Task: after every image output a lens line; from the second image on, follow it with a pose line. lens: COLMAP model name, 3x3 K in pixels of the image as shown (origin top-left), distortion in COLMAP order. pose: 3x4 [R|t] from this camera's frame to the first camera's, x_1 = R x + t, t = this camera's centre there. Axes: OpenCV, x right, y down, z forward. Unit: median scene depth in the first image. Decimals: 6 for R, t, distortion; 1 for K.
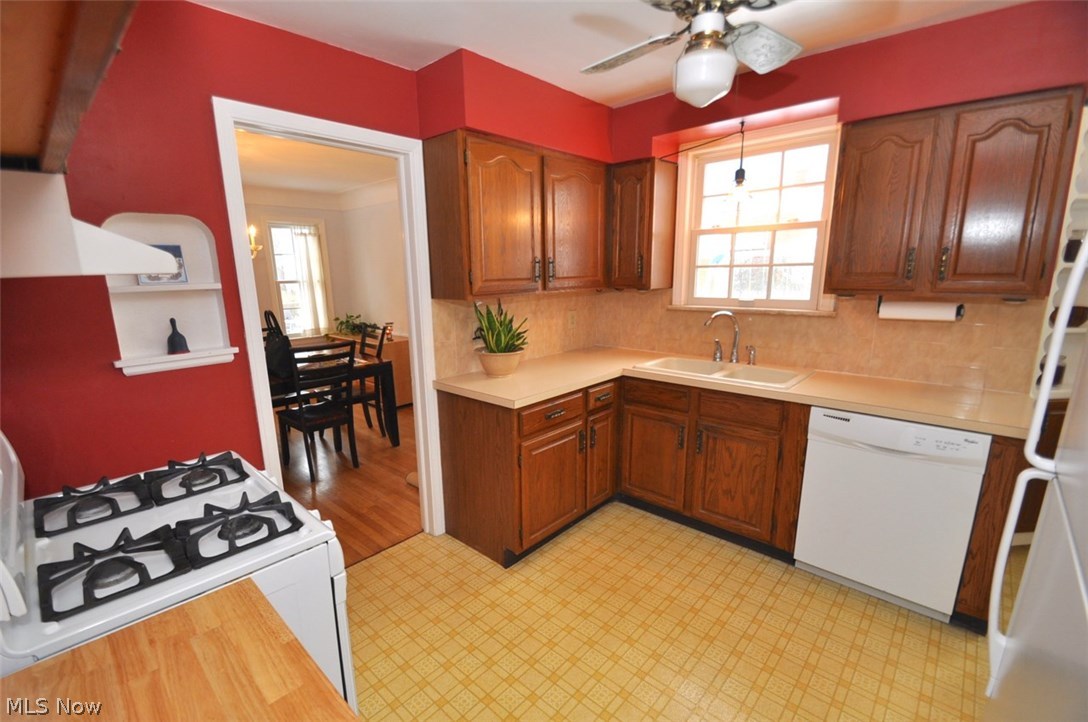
lens RADIAL K [[477.9, 0, 526.9], [0, 477.9, 375.7], [0, 0, 1]] dist [0.001904, 0.000069]
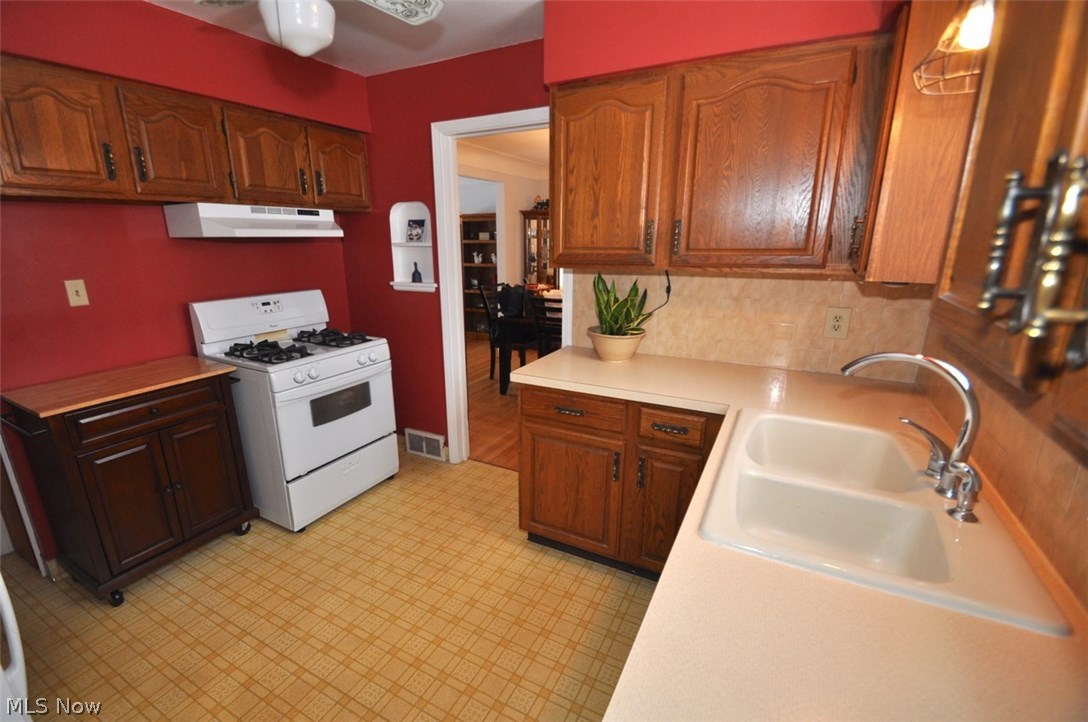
lens RADIAL K [[477.9, 0, 526.9], [0, 477.9, 375.7], [0, 0, 1]] dist [0.001904, 0.000069]
pose [[0.249516, 0.283794, -0.925852, 0.816326], [-0.211075, 0.949043, 0.234018, -0.163012], [0.945087, 0.137033, 0.296704, 0.677998]]
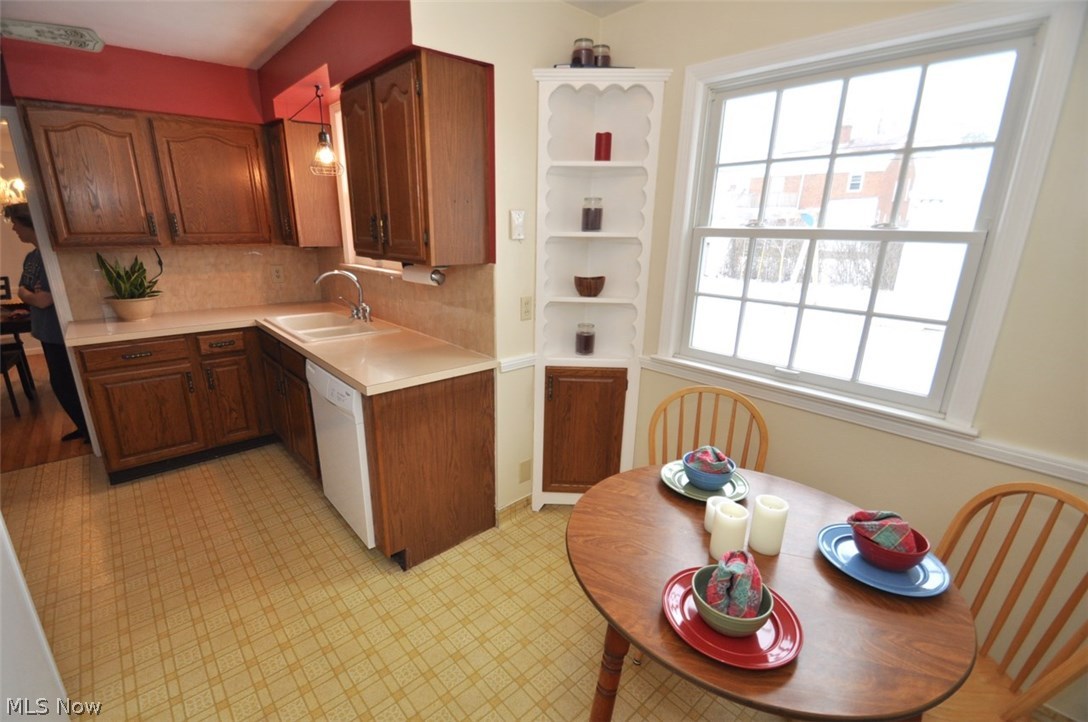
lens RADIAL K [[485.5, 0, 526.6], [0, 485.5, 372.7], [0, 0, 1]] dist [-0.000194, -0.000149]
pose [[0.993922, 0.057097, -0.094125, 1.101425], [-0.049916, 0.995784, 0.076955, -0.011758], [0.098122, -0.071789, 0.992582, -0.057115]]
